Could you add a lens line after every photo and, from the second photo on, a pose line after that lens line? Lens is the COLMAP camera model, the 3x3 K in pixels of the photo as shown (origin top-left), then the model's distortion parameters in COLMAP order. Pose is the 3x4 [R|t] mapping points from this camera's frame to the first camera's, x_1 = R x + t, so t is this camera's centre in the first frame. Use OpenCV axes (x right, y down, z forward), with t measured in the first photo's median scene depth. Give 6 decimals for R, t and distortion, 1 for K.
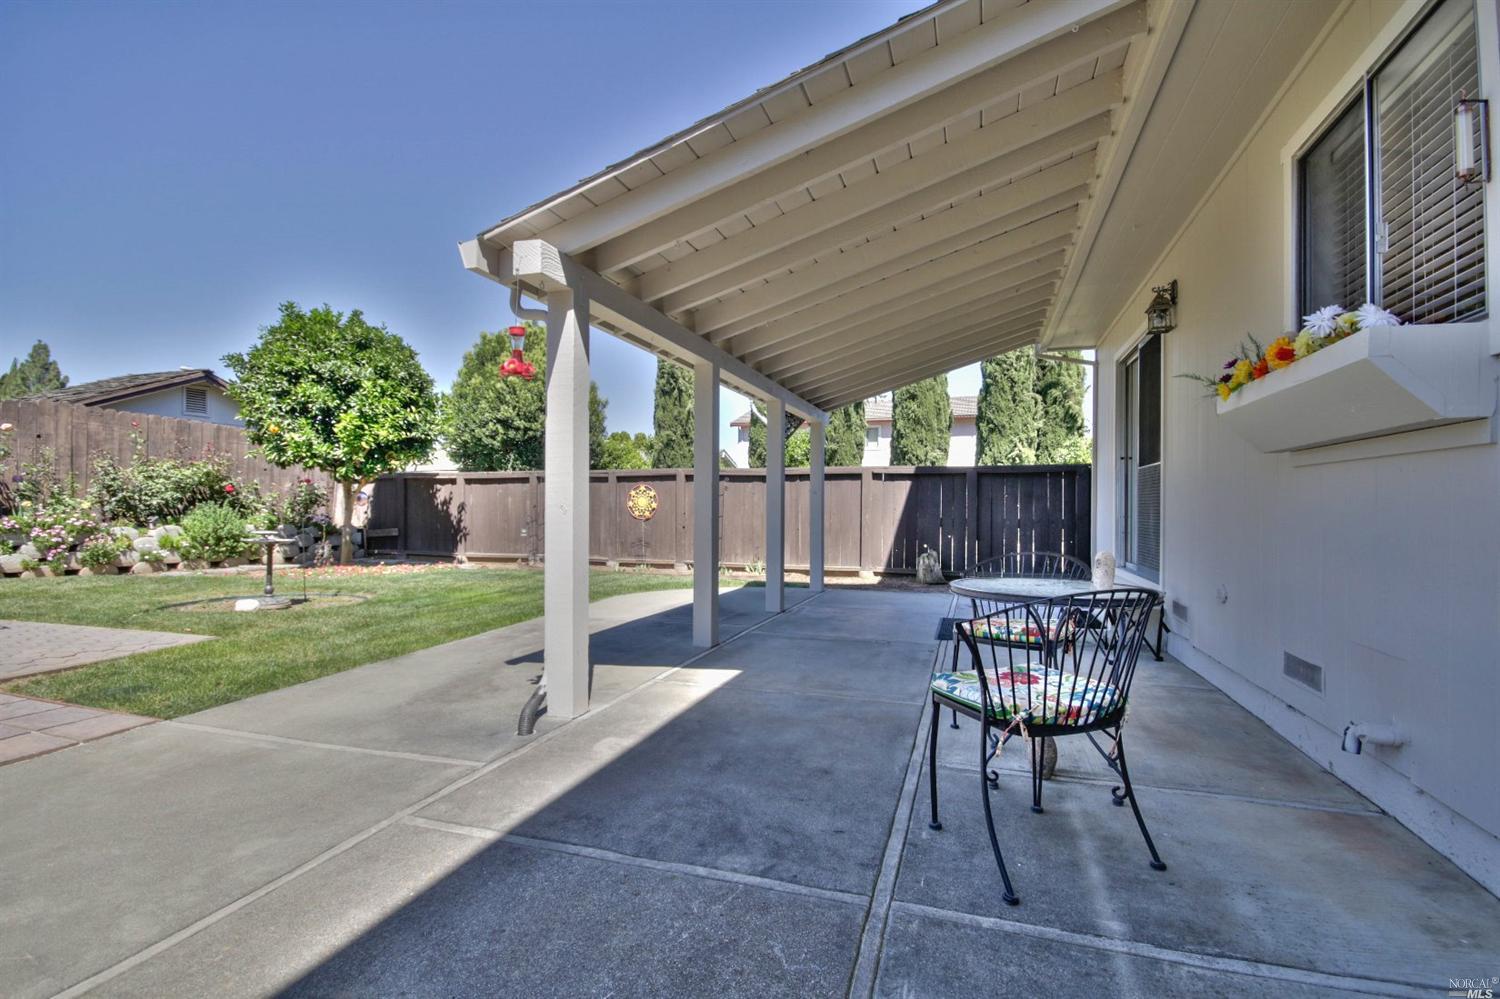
lens RADIAL K [[687.3, 0, 740.9], [0, 687.3, 506.0], [0, 0, 1]] dist [0.001723, -0.009071]
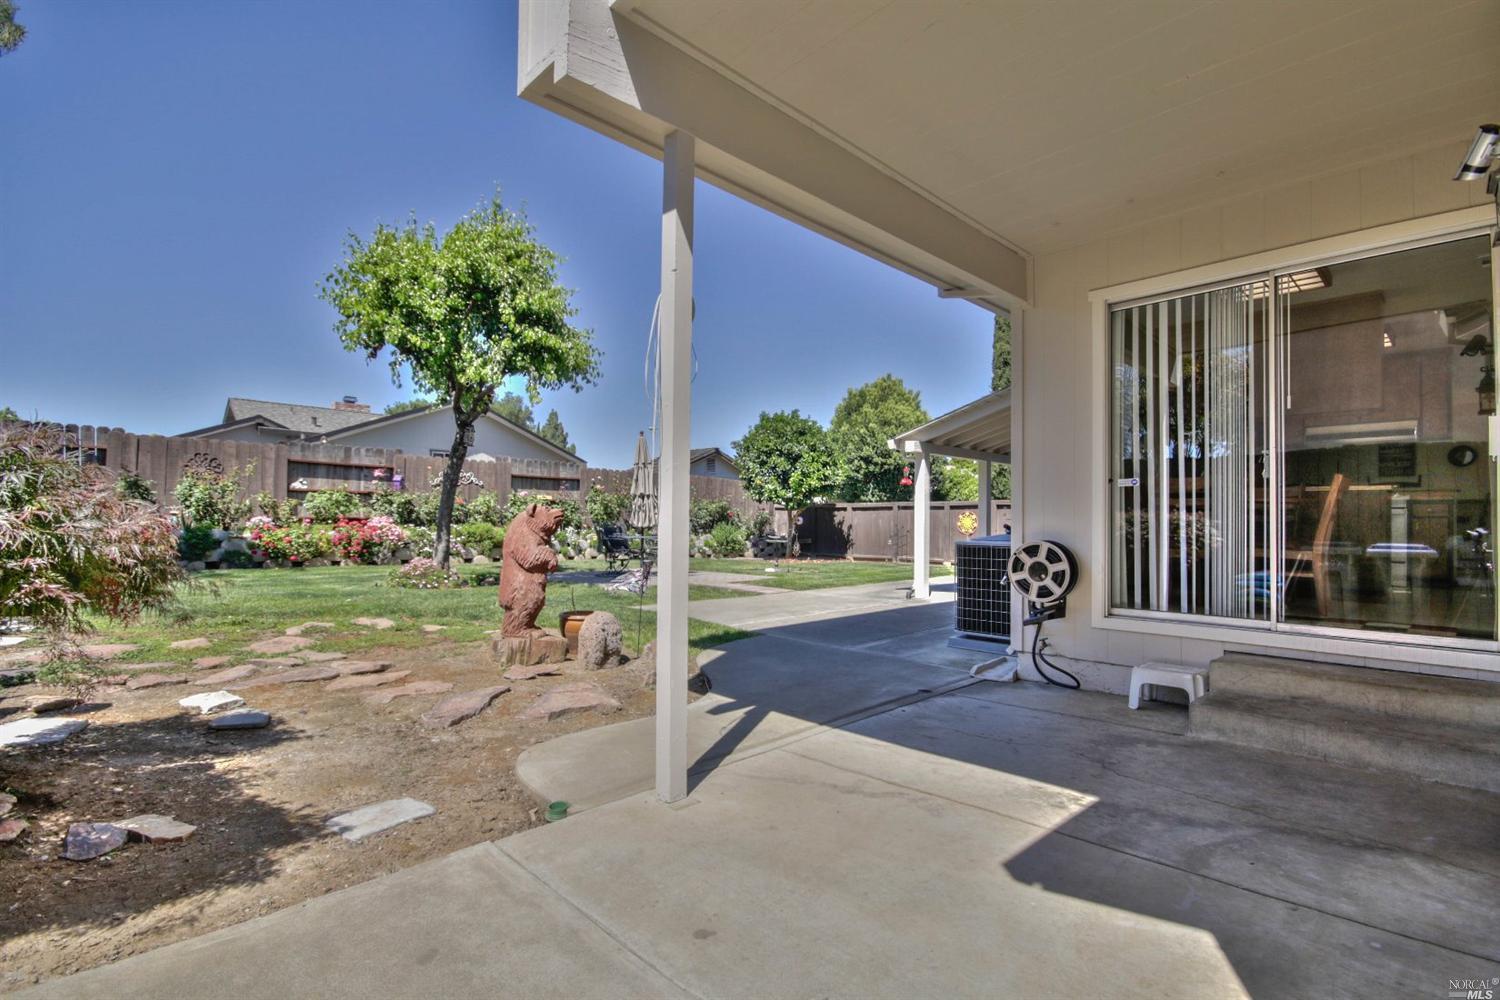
lens RADIAL K [[687.3, 0, 762.5], [0, 687.3, 513.2], [0, 0, 1]] dist [0.001723, -0.009071]
pose [[0.895245, -0.002448, -0.445567, 0.135912], [-0.005380, 0.999853, -0.016303, 0.000040], [0.445541, 0.016992, 0.895100, -0.590637]]
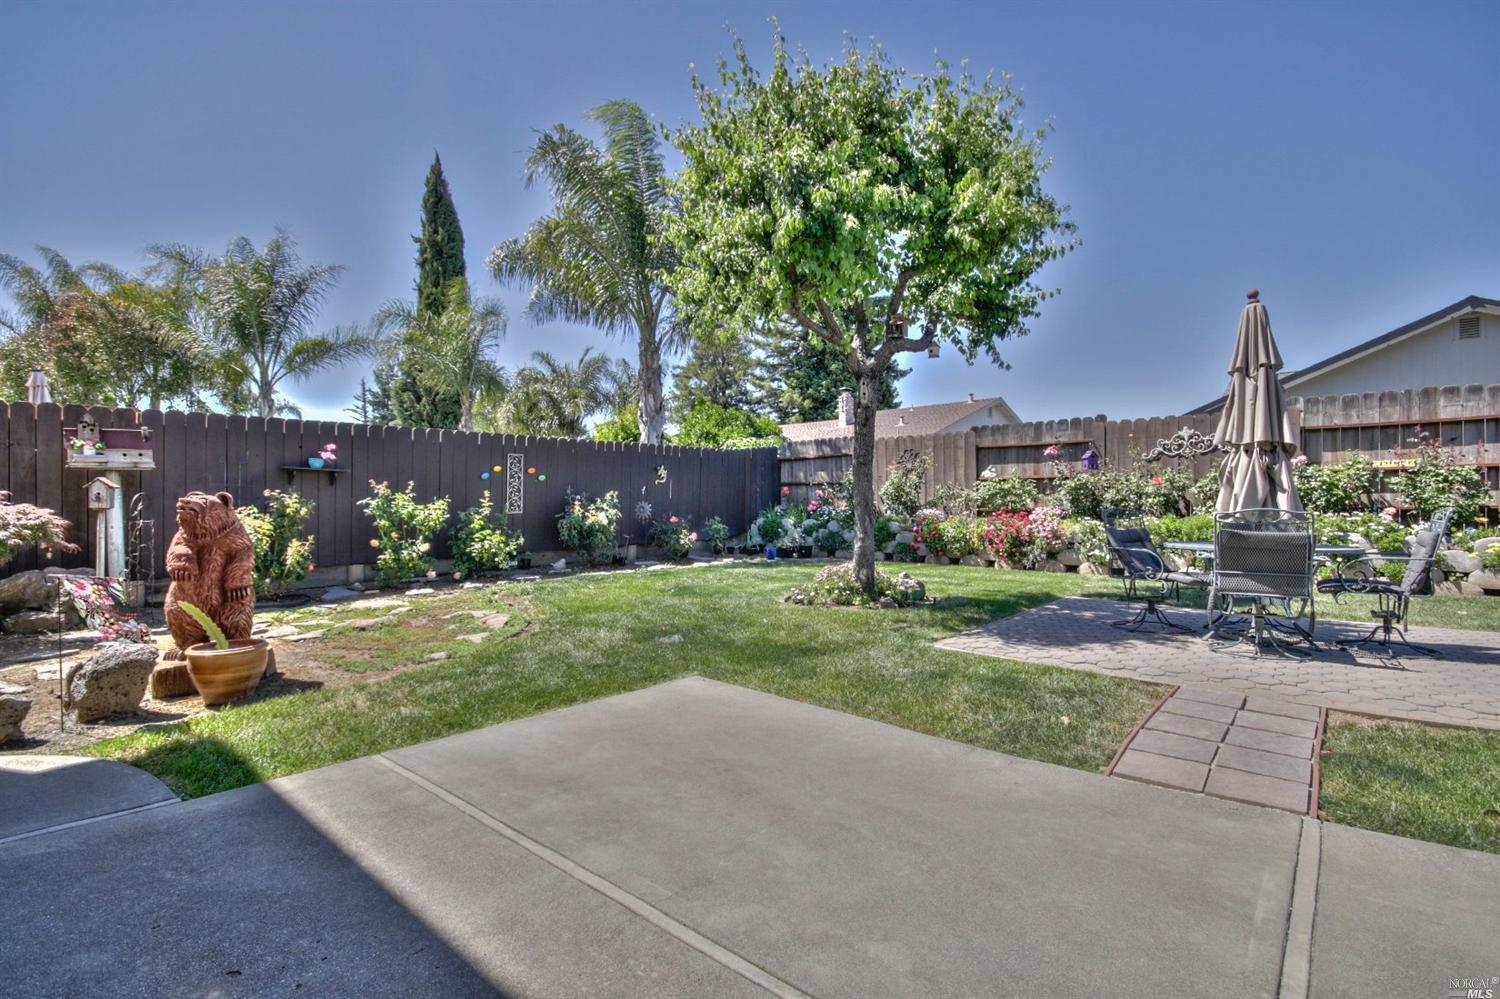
lens RADIAL K [[687.3, 0, 742.1], [0, 687.3, 504.0], [0, 0, 1]] dist [0.001723, -0.009071]
pose [[-0.382716, -0.012172, -0.923786, 0.015624], [0.001259, 0.999905, -0.013696, -0.002081], [0.923865, -0.006405, -0.382664, 0.191601]]
